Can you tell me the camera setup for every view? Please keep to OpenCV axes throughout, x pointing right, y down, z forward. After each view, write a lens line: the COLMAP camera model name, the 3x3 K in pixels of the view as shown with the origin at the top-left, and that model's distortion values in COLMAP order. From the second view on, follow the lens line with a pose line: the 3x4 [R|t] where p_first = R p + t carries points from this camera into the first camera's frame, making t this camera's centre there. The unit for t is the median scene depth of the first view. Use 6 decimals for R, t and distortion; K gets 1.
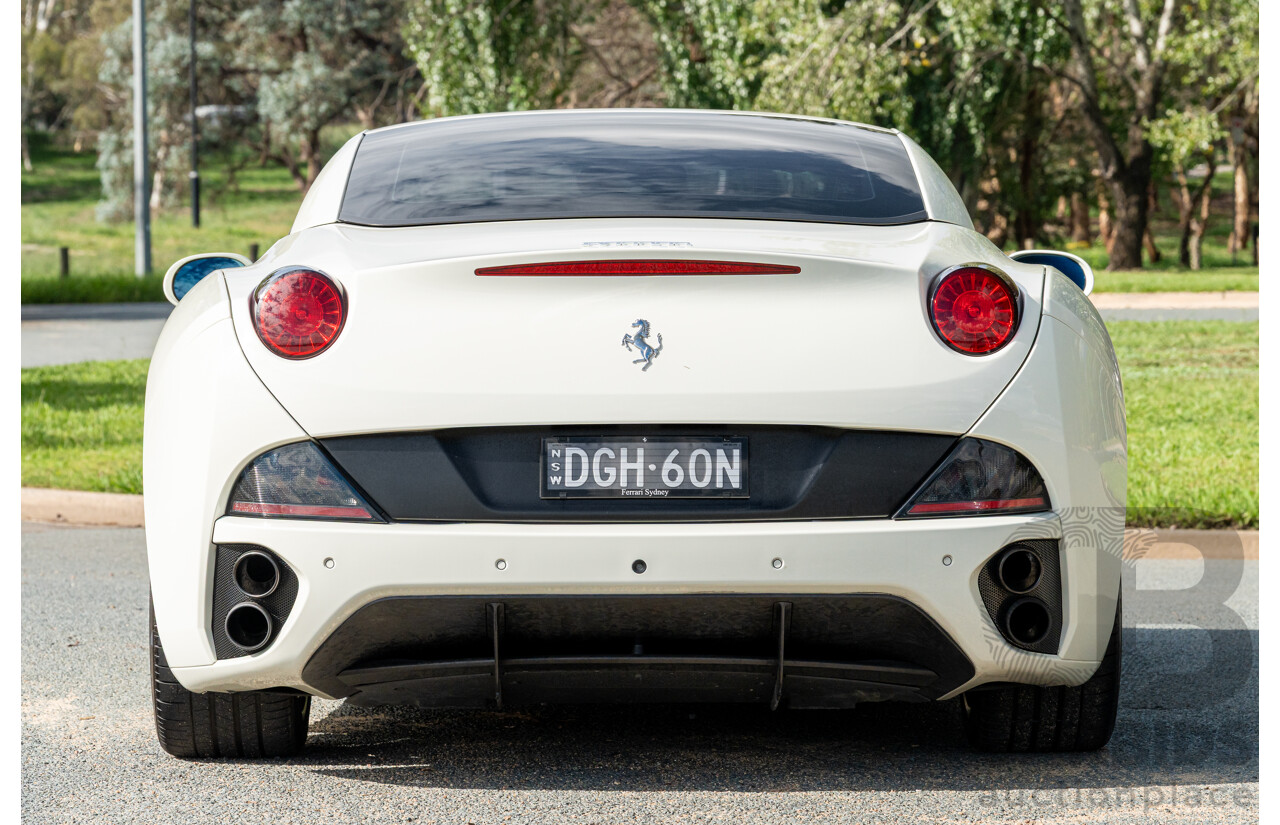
lens RADIAL K [[8823.8, 0, 639.3], [0, 8823.8, 286.3], [0, 0, 1]] dist [-0.075159, 11.155789]
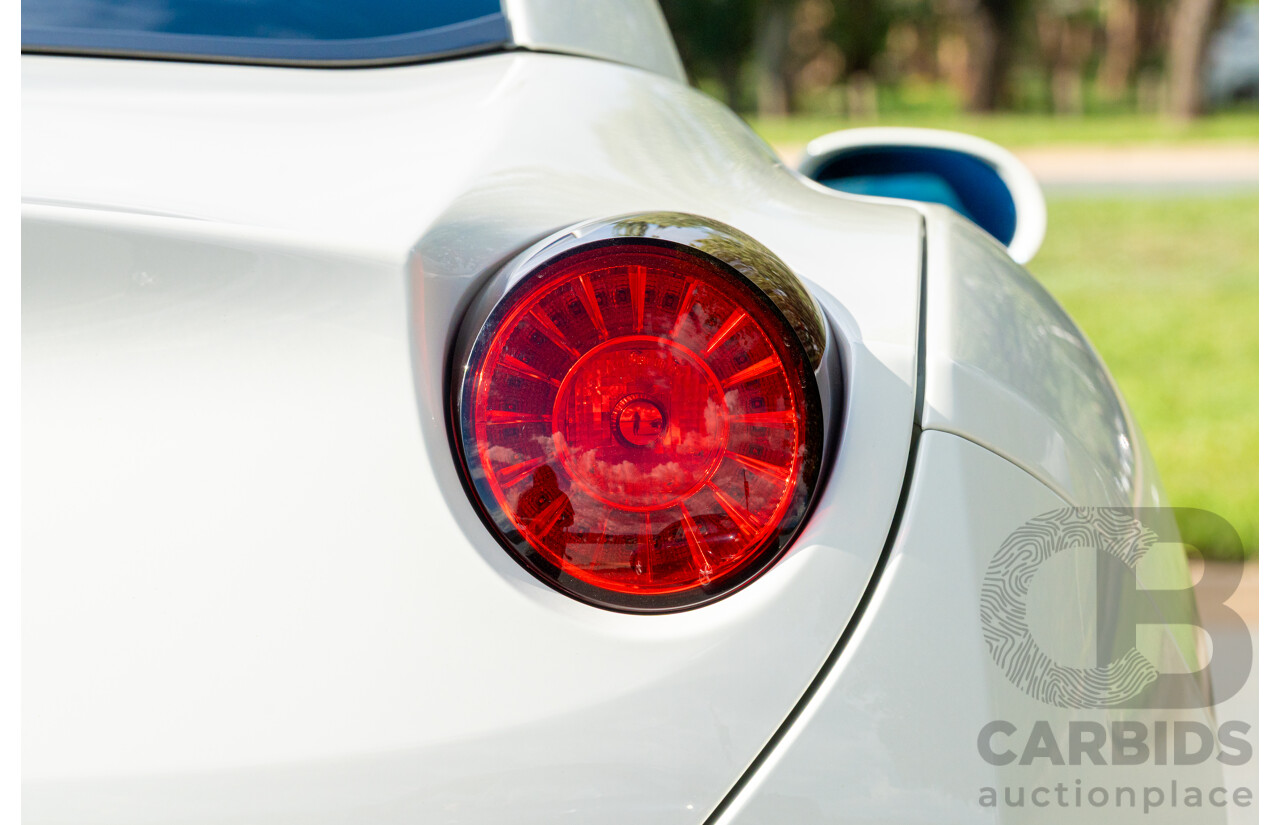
lens RADIAL K [[4977.8, 0, 749.9], [0, 4977.8, 370.8], [0, 0, 1]] dist [0.029351, 0.653851]
pose [[0.999287, -0.006798, 0.037130, 0.035509], [0.004702, 0.998405, 0.056256, -0.006200], [-0.037453, -0.056041, 0.997726, 0.855007]]
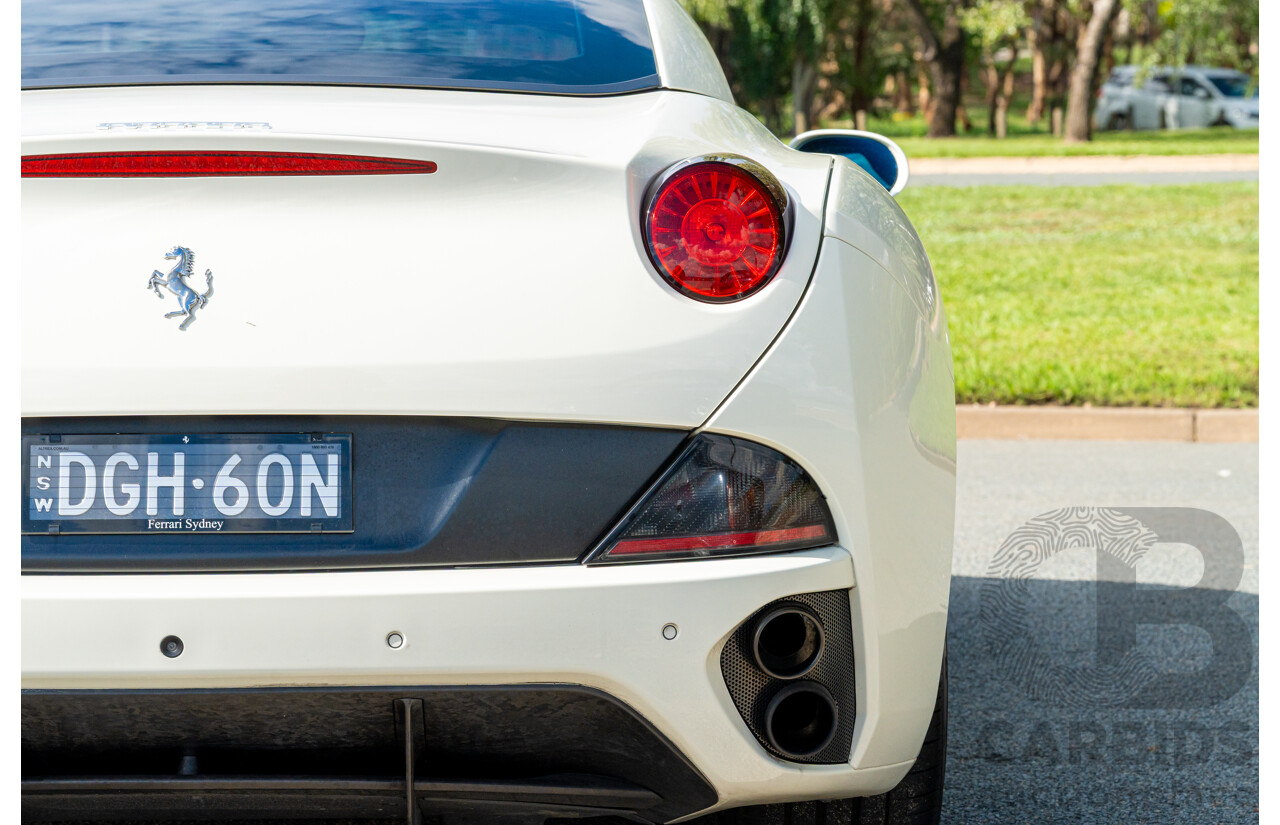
lens RADIAL K [[4977.8, 0, 749.9], [0, 4977.8, 370.8], [0, 0, 1]] dist [0.029351, 0.653851]
pose [[0.999850, -0.002287, 0.017182, 0.033937], [0.001478, 0.998894, 0.046993, -0.003938], [-0.017271, -0.046960, 0.998747, 0.636166]]
